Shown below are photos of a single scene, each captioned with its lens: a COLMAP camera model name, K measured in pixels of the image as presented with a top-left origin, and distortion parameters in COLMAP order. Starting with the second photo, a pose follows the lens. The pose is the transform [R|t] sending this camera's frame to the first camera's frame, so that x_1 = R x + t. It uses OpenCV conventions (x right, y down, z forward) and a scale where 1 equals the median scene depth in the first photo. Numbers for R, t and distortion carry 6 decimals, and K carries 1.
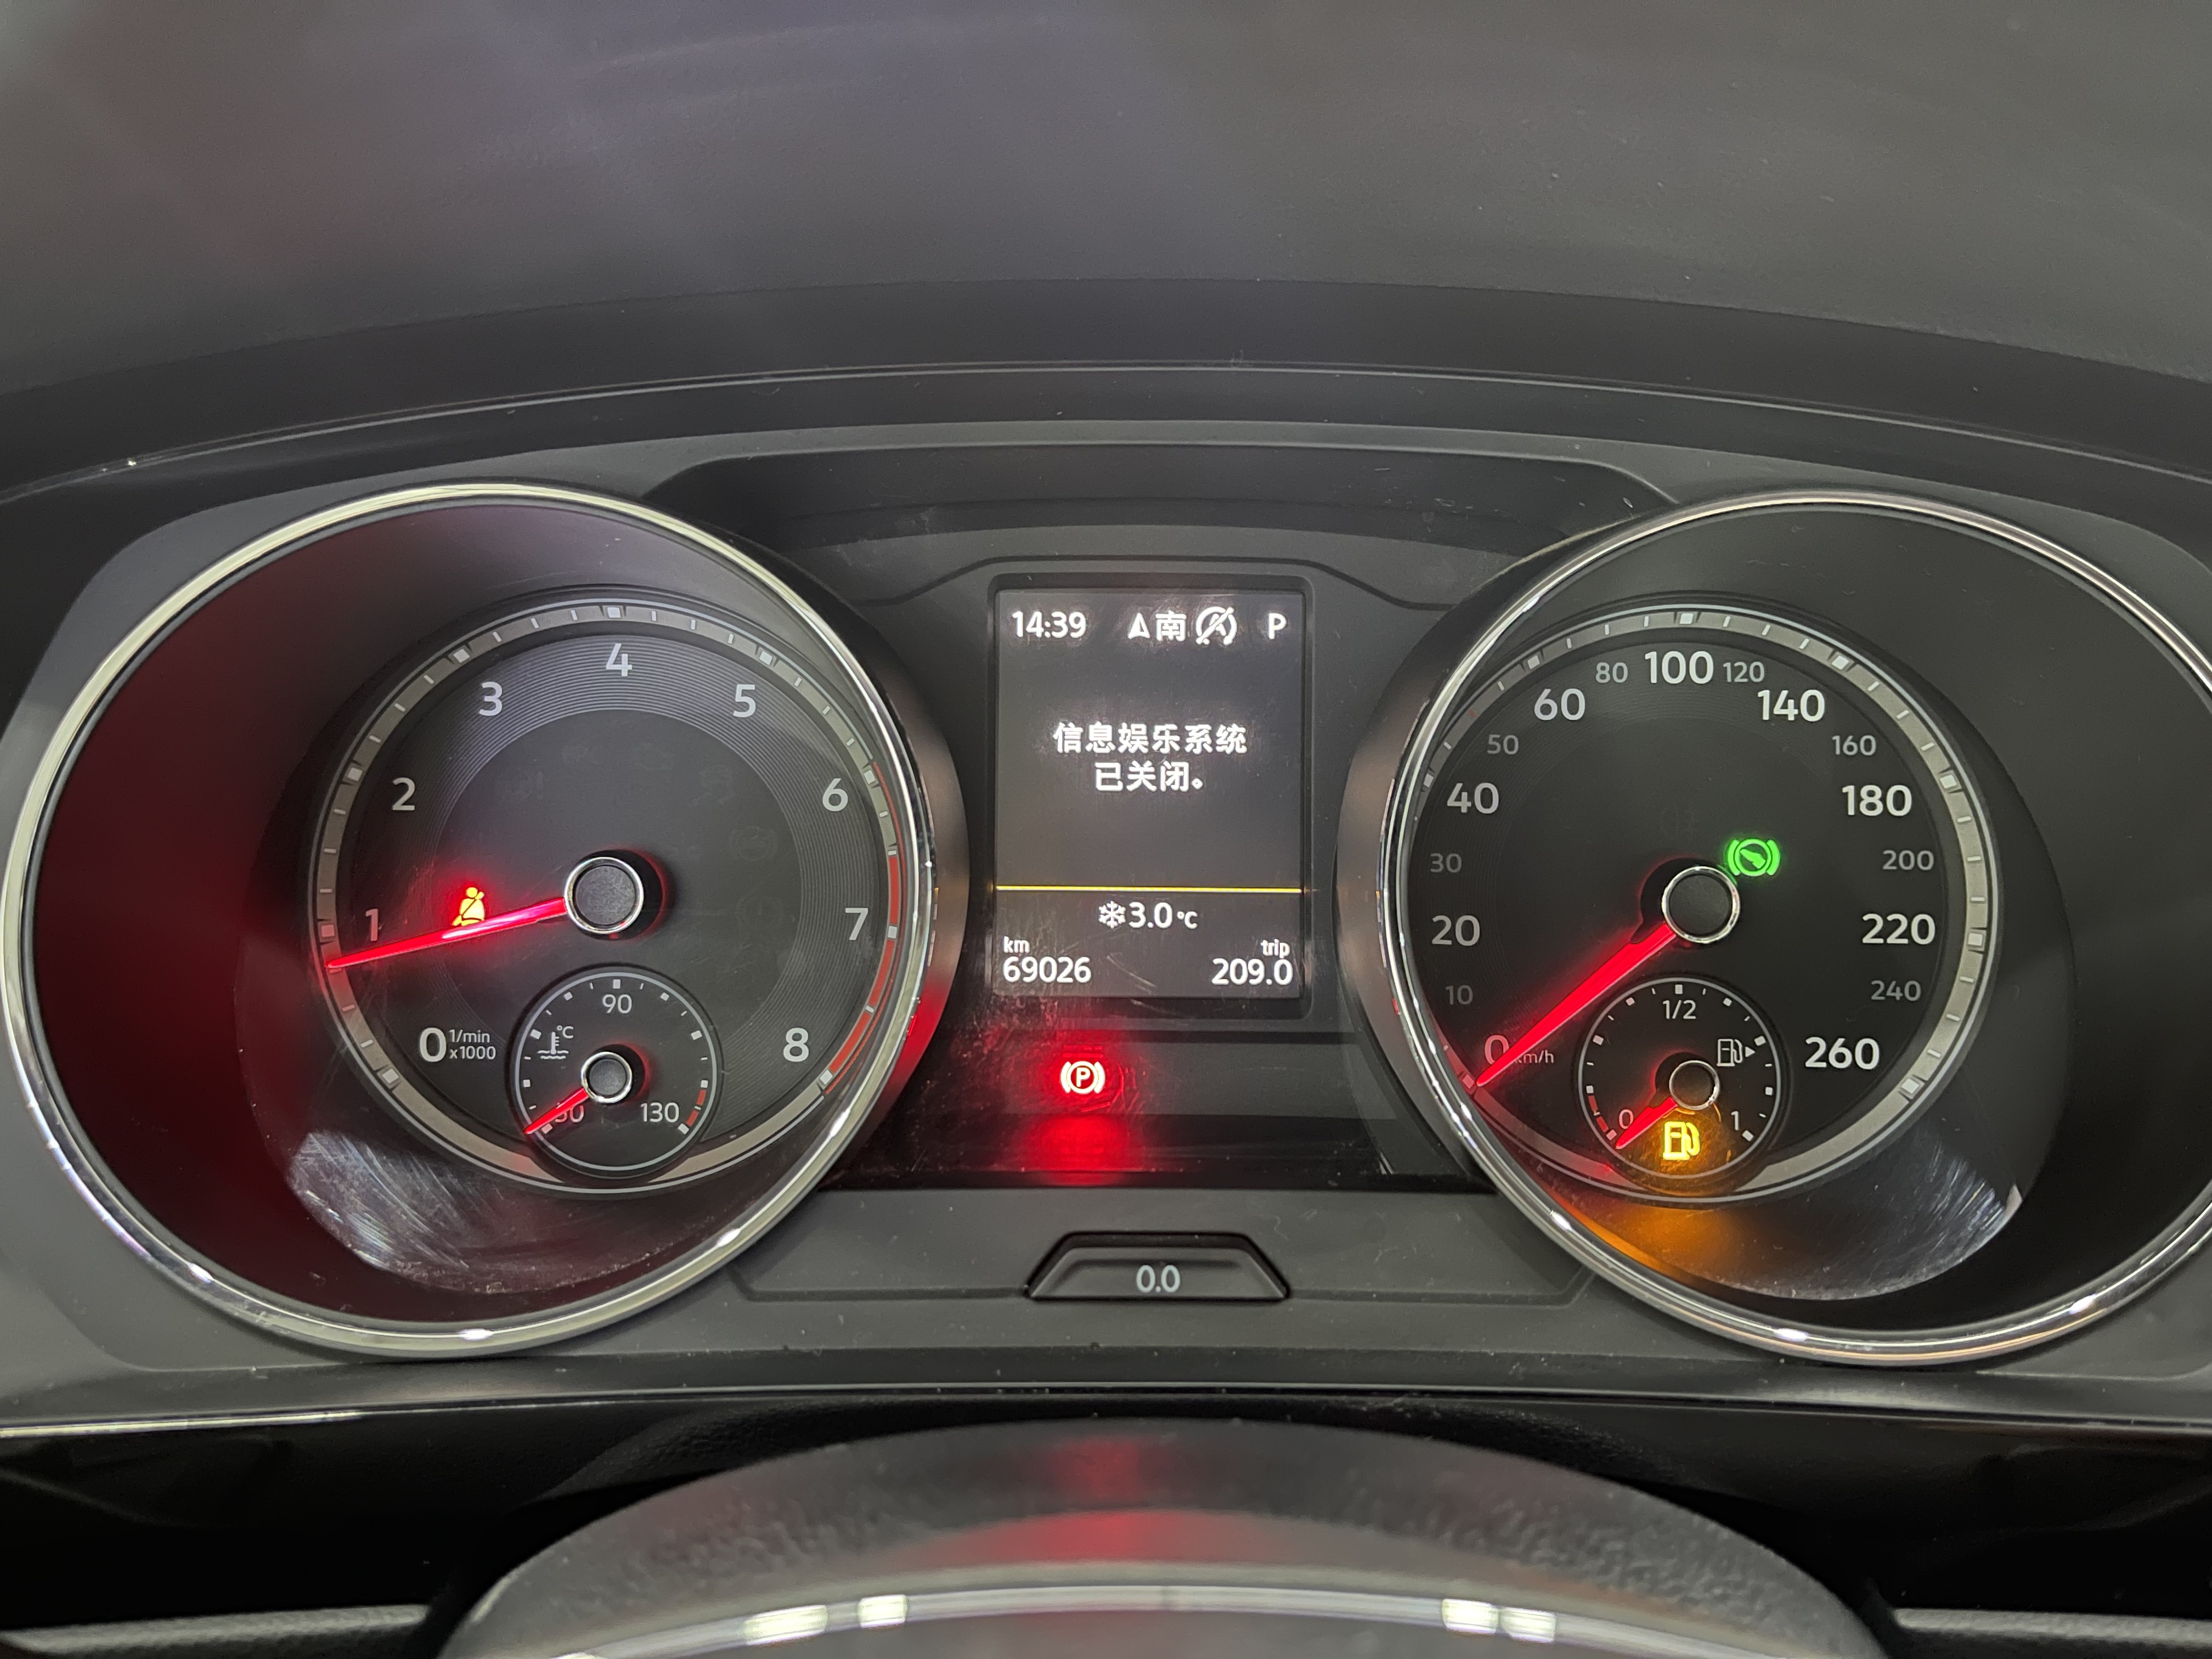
lens RADIAL K [[1671.4, 0, 1101.1], [0, 1671.4, 813.0], [0, 0, 1]] dist [0.079810, -0.103822]
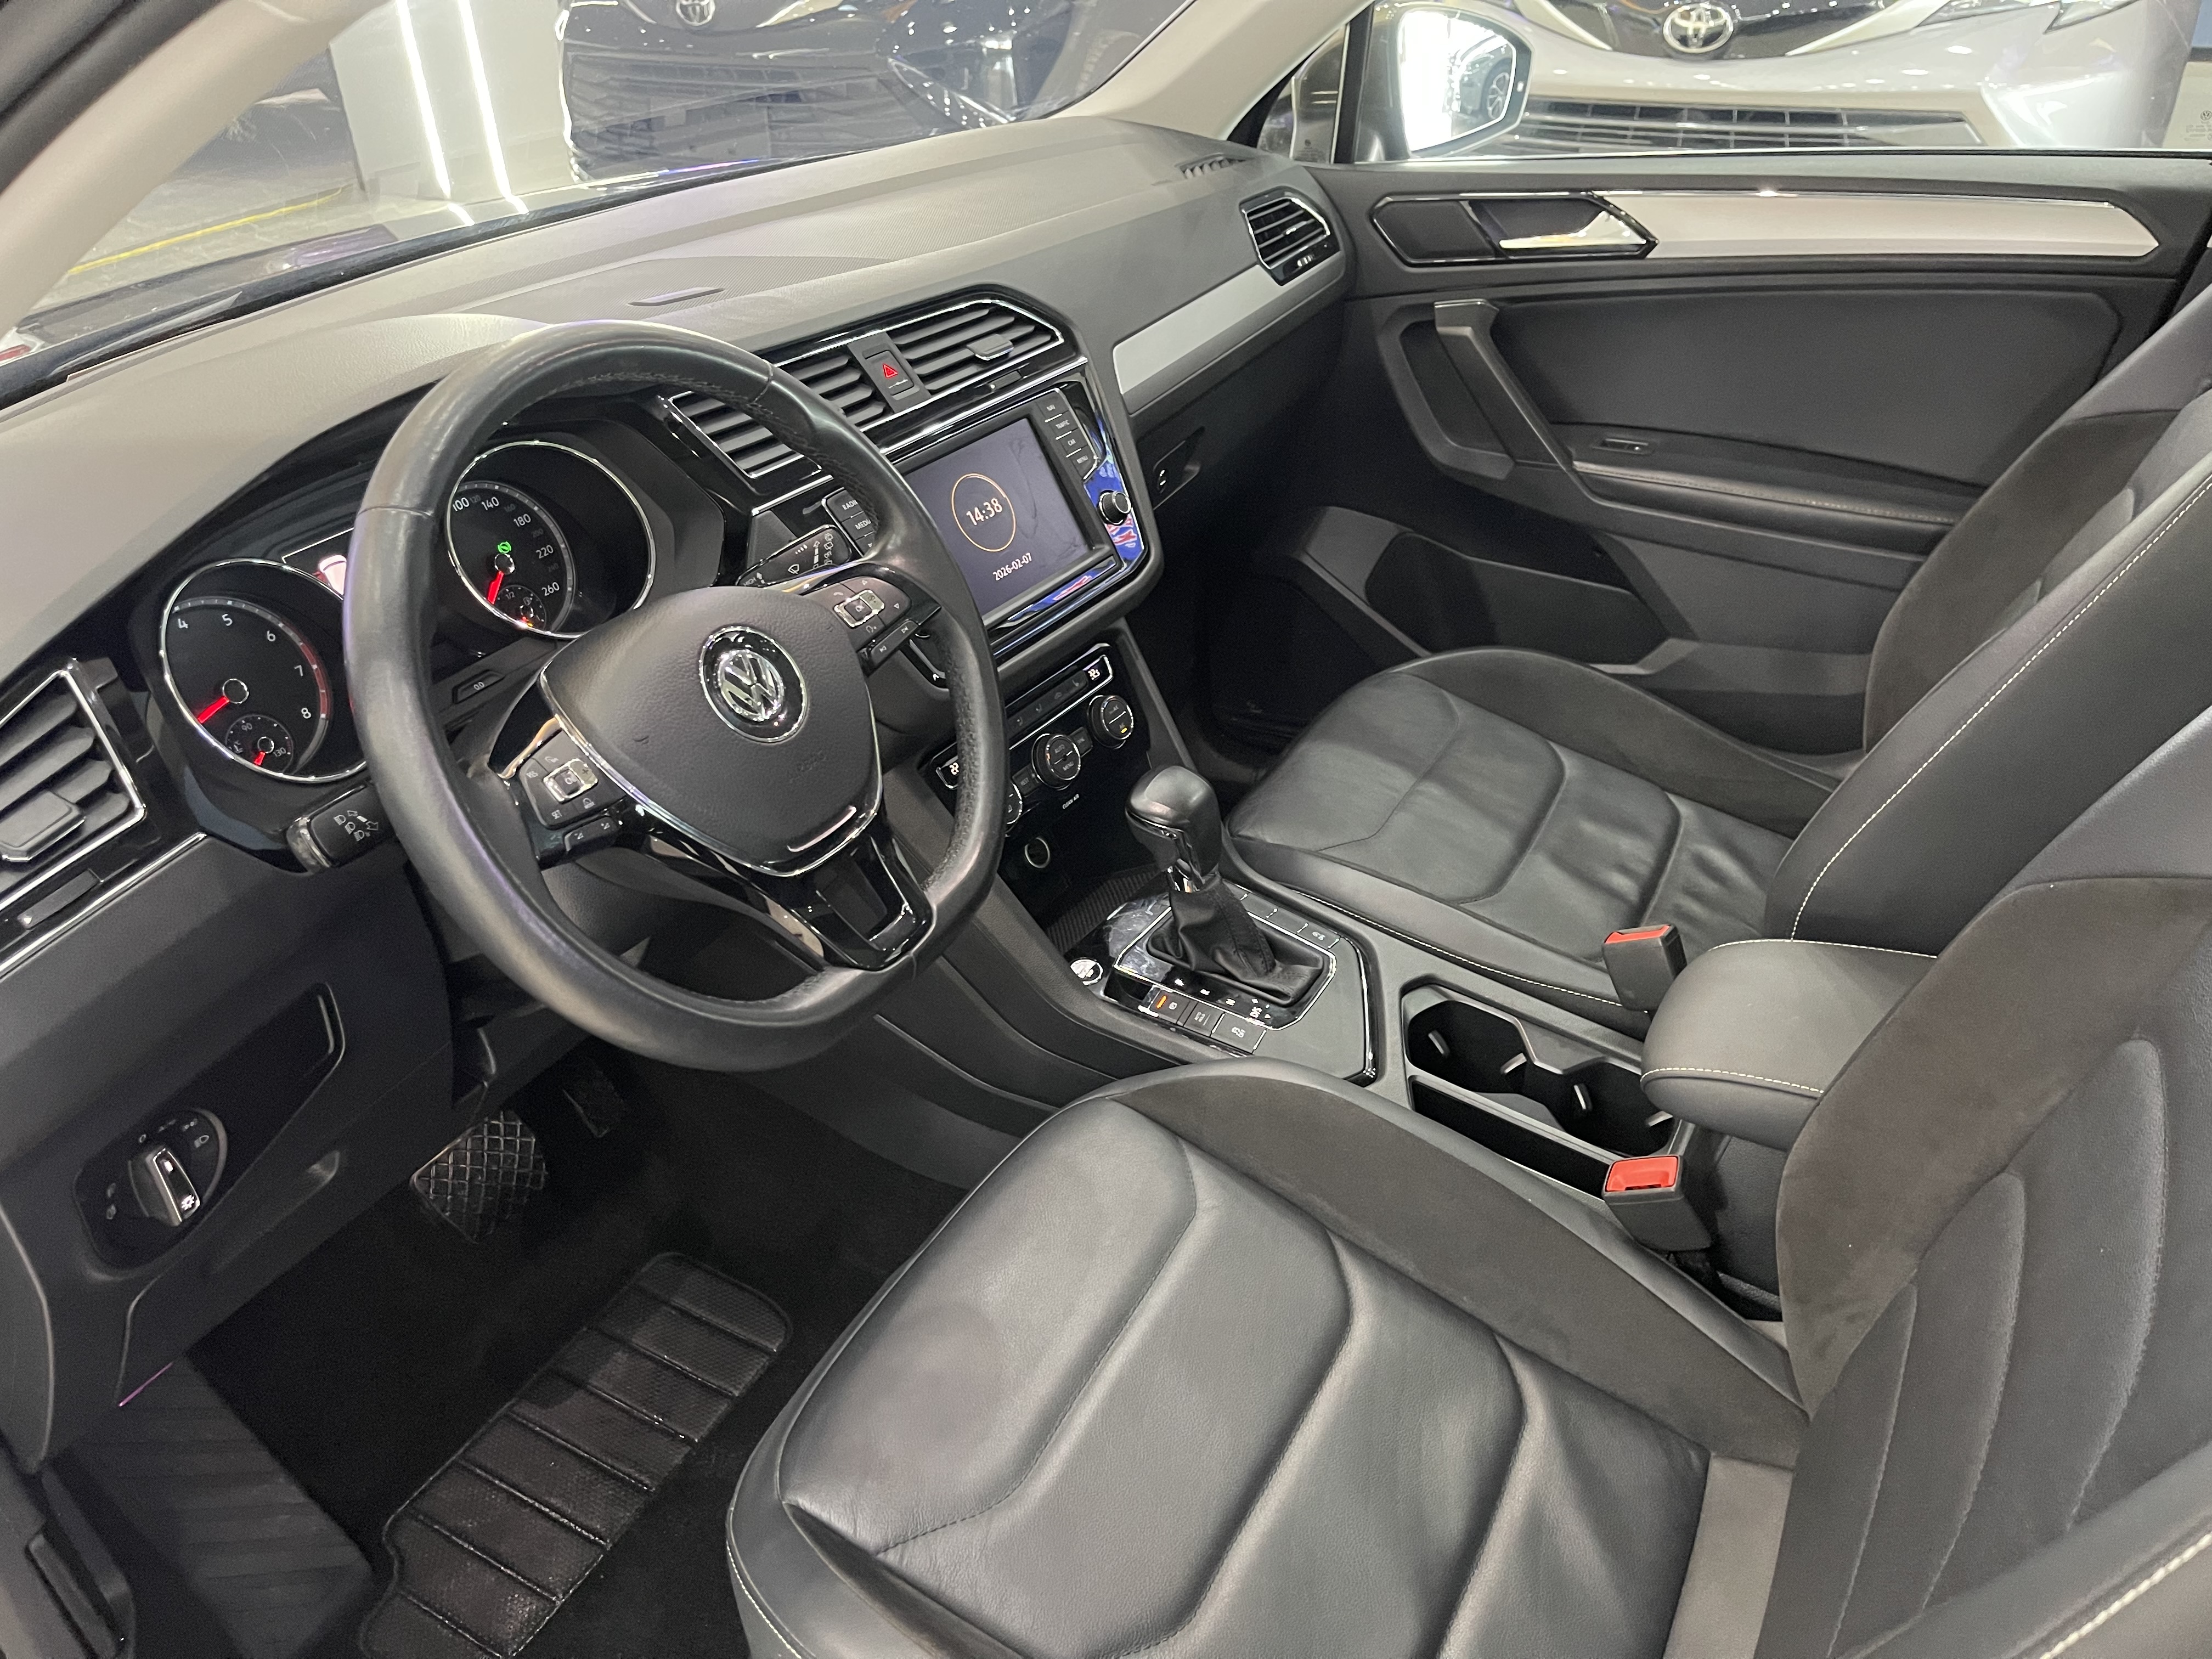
lens RADIAL K [[1671.4, 0, 1101.1], [0, 1671.4, 813.0], [0, 0, 1]] dist [0.079810, -0.103822]
pose [[0.465662, -0.474132, 0.747233, -1.898291], [0.368080, 0.871634, 0.323685, -0.170478], [-0.804783, 0.124314, 0.580405, -1.953679]]
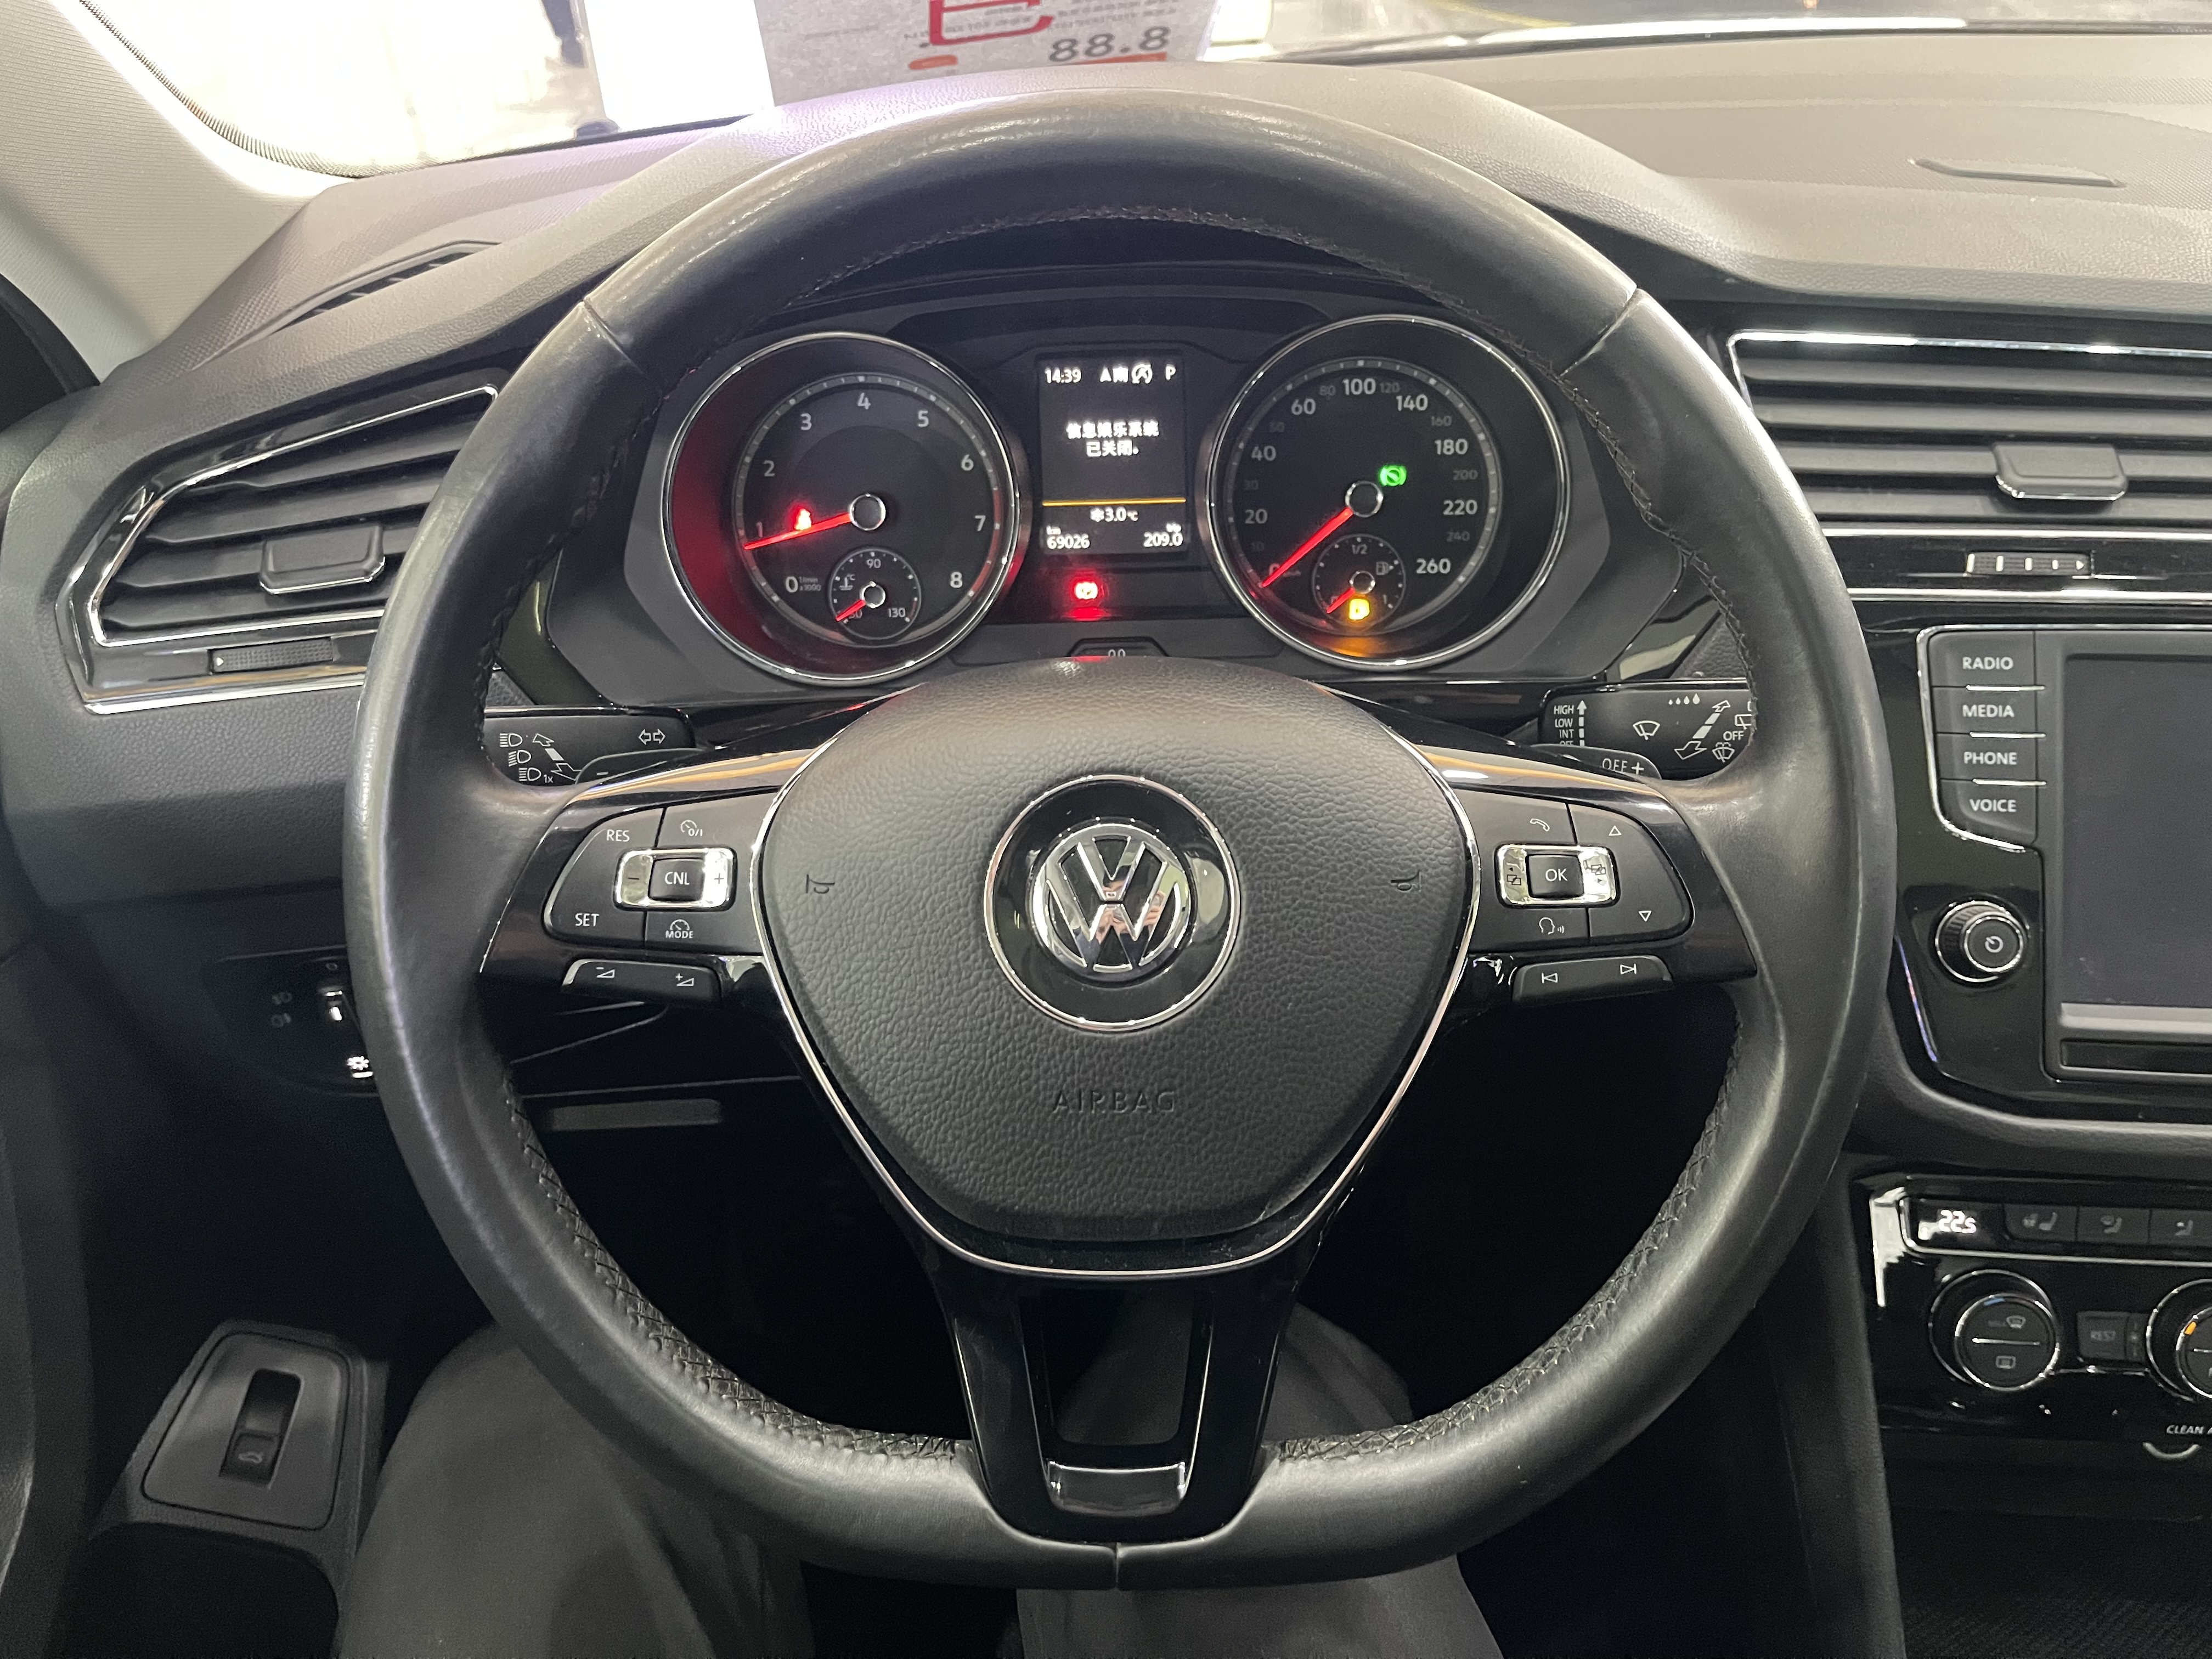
lens RADIAL K [[1671.4, 0, 1101.1], [0, 1671.4, 813.0], [0, 0, 1]] dist [0.079810, -0.103822]
pose [[0.999382, -0.035147, -0.000132, -0.002097], [0.034359, 0.976189, 0.214183, -0.026472], [-0.007399, -0.214056, 0.976793, -1.196985]]
